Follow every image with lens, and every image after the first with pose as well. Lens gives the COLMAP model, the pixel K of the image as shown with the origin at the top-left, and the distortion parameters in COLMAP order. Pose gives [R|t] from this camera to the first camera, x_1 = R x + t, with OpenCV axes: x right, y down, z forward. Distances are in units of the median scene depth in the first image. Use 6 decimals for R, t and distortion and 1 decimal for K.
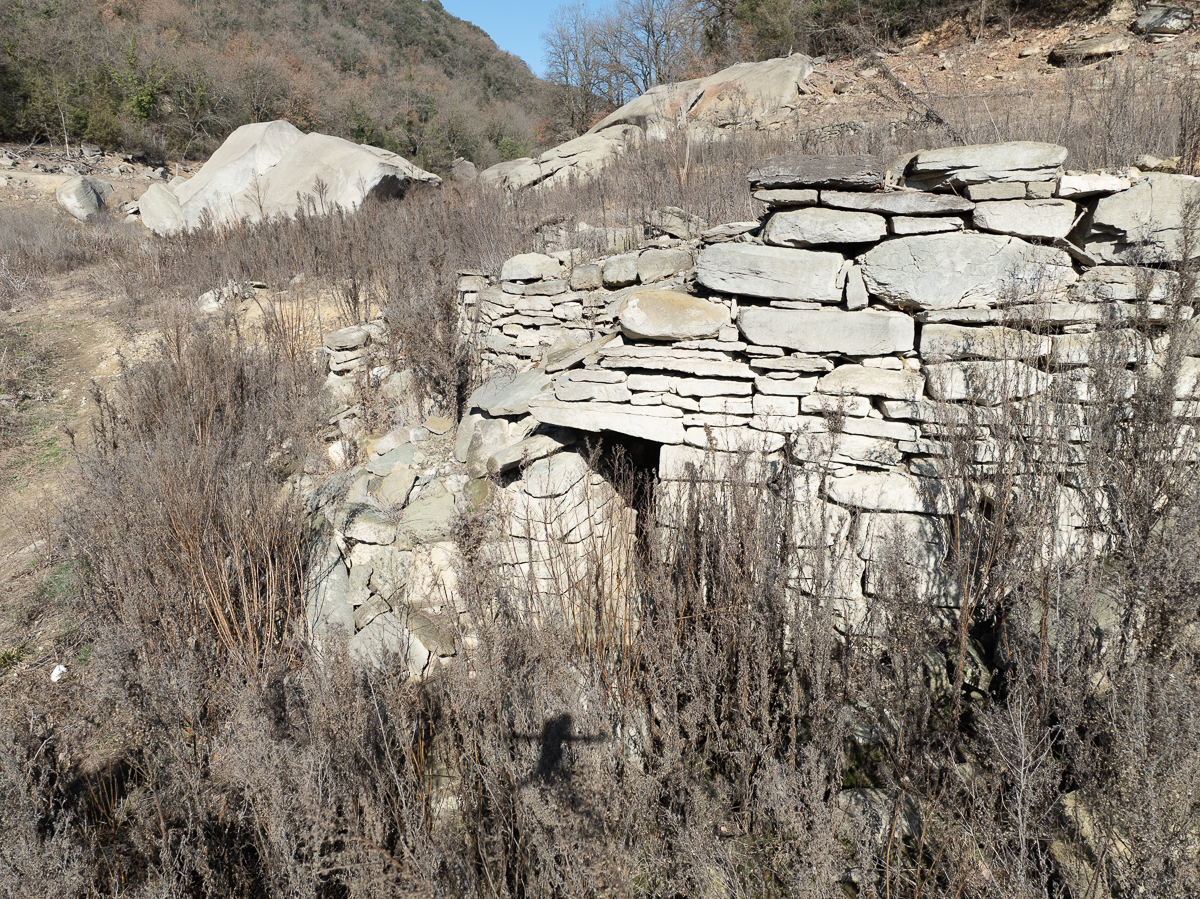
lens RADIAL K [[851.5, 0, 600.0], [0, 851.5, 449.5], [0, 0, 1]] dist [-0.055751, 0.036022]
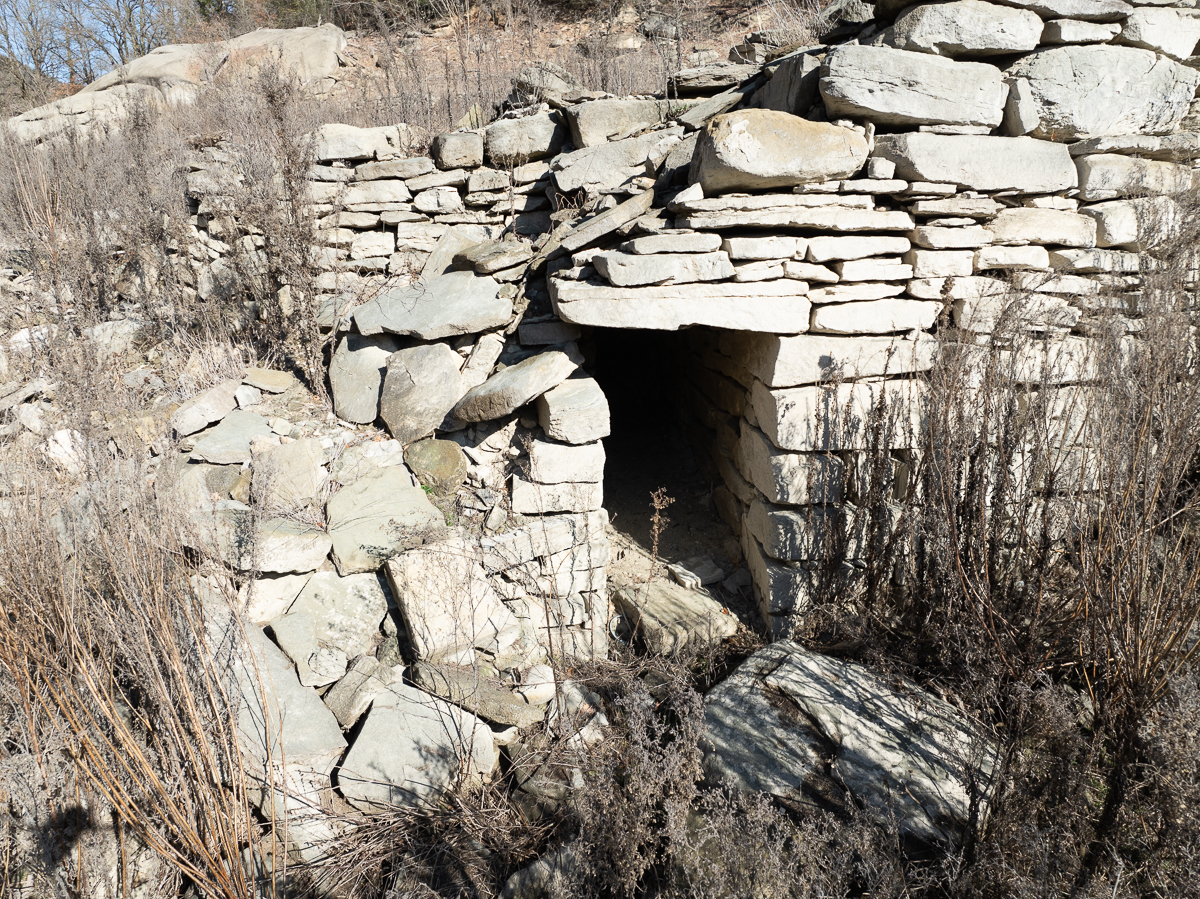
lens RADIAL K [[851.5, 0, 600.0], [0, 851.5, 449.5], [0, 0, 1]] dist [-0.055751, 0.036022]
pose [[0.848494, -0.130040, 0.512980, -0.187647], [0.129310, 0.990902, 0.037308, 0.018009], [-0.513164, 0.034678, 0.857590, 0.214349]]
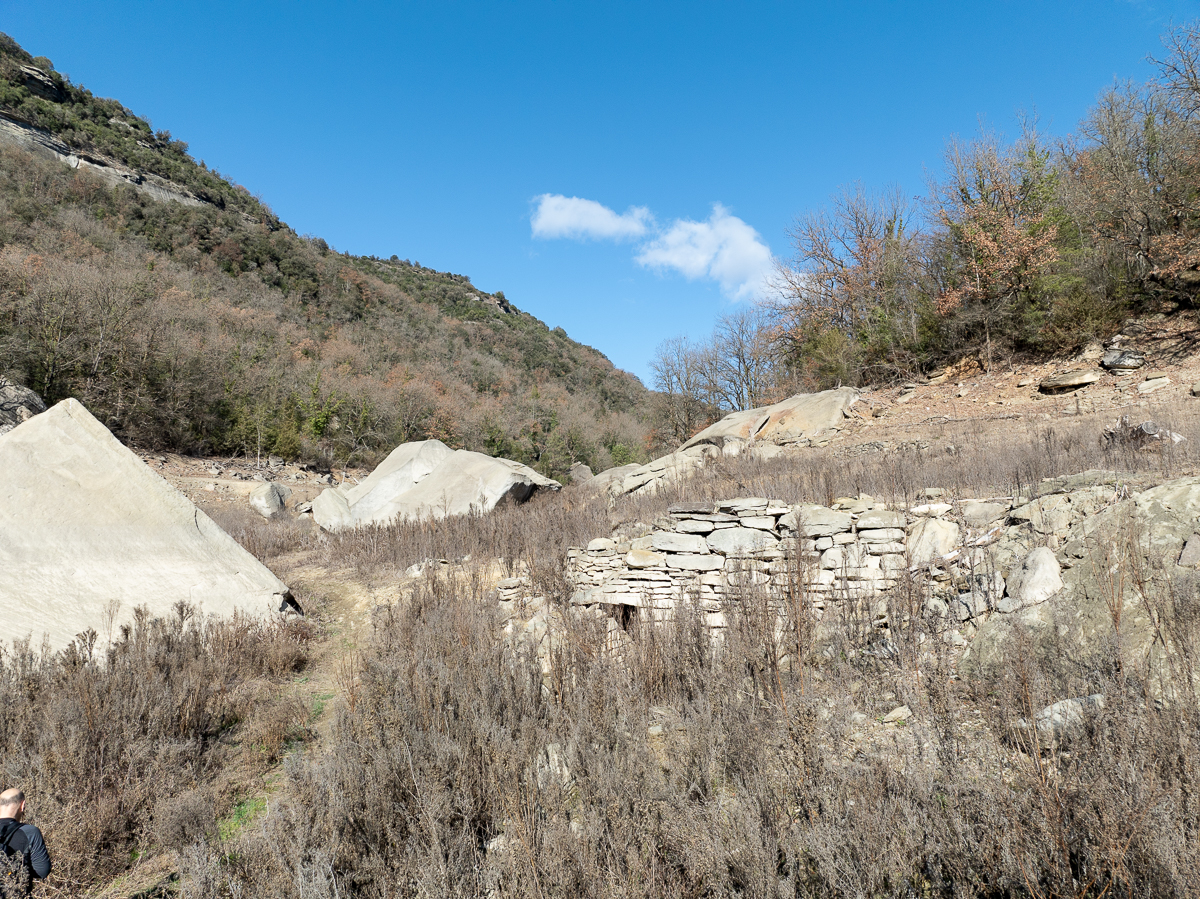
lens RADIAL K [[851.5, 0, 600.0], [0, 851.5, 449.5], [0, 0, 1]] dist [-0.055751, 0.036022]
pose [[0.991447, -0.018203, -0.129232, 0.130612], [-0.026253, 0.942166, -0.334118, 0.183374], [0.127840, 0.334653, 0.933630, -0.720554]]
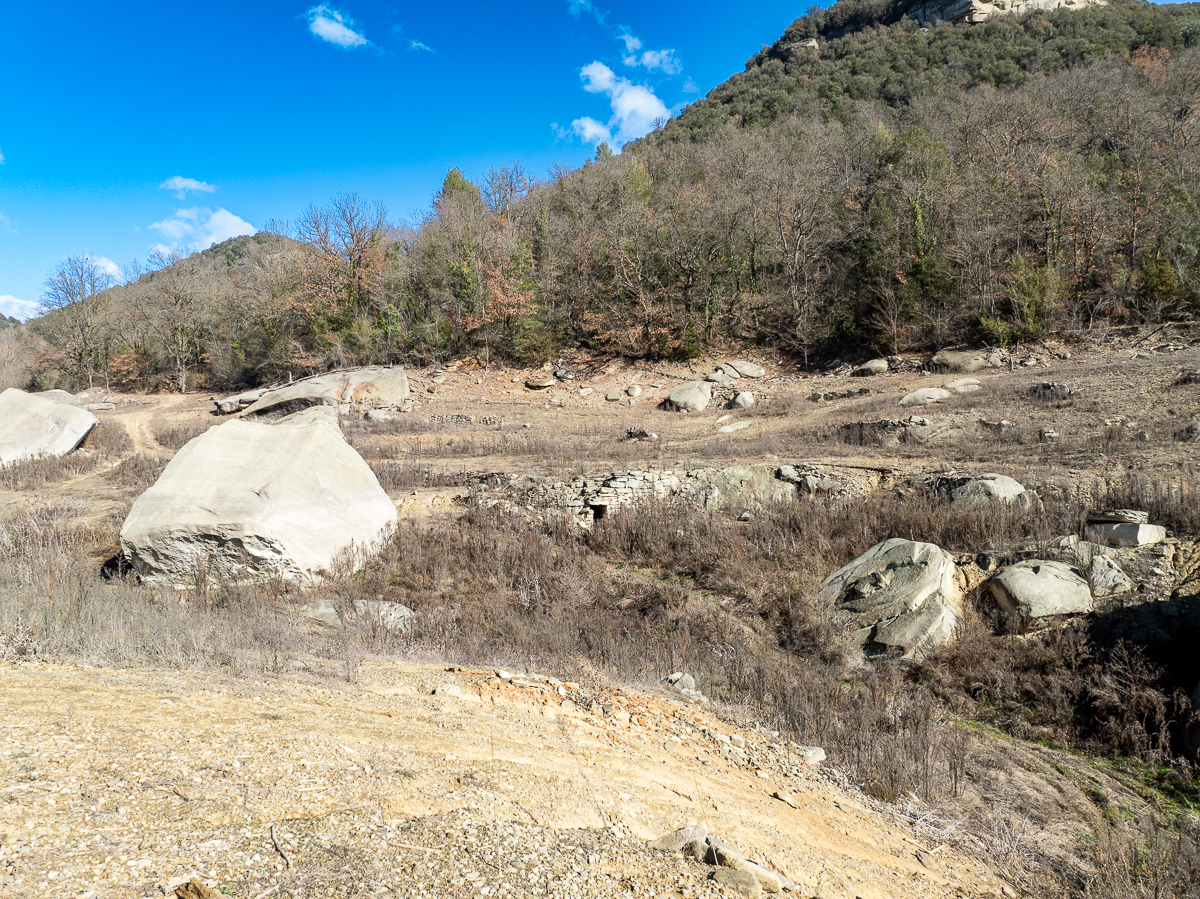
lens RADIAL K [[847.6, 0, 601.6], [0, 847.6, 445.1], [0, 0, 1]] dist [-0.040518, 0.009377]
pose [[0.758409, -0.009616, 0.651708, -2.435916], [0.165124, 0.970106, -0.177845, 0.404083], [-0.630515, 0.242492, 0.737325, -2.378706]]
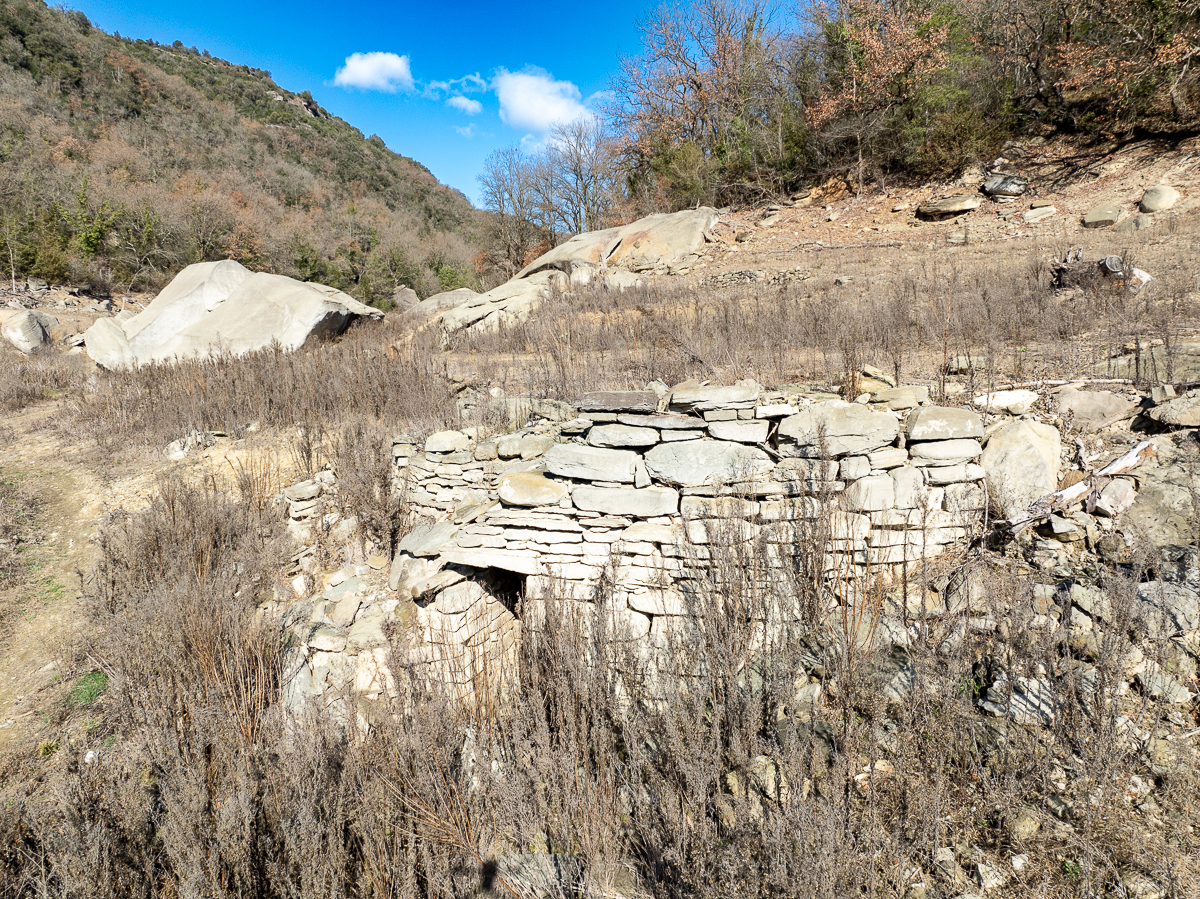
lens RADIAL K [[847.6, 0, 601.6], [0, 847.6, 445.1], [0, 0, 1]] dist [-0.040518, 0.009377]
pose [[0.997297, -0.019917, 0.070722, 0.045348], [0.029562, 0.989983, -0.138060, -0.010416], [-0.067264, 0.139777, 0.987896, -0.228752]]
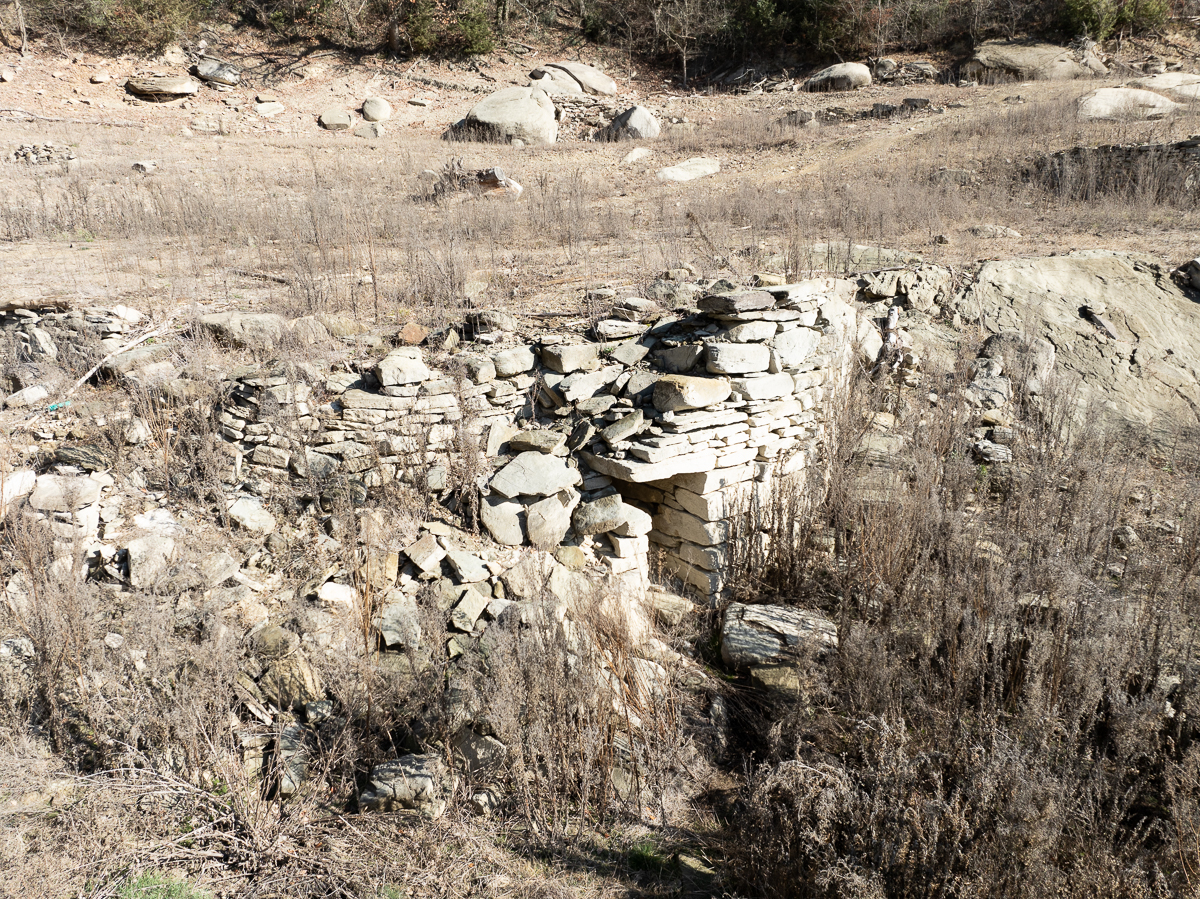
lens RADIAL K [[851.5, 0, 600.0], [0, 851.5, 449.5], [0, 0, 1]] dist [-0.055751, 0.036022]
pose [[0.439561, -0.221400, 0.870499, -0.612666], [0.223418, 0.965636, 0.132782, -0.134108], [-0.869983, 0.136119, 0.473920, 0.186321]]
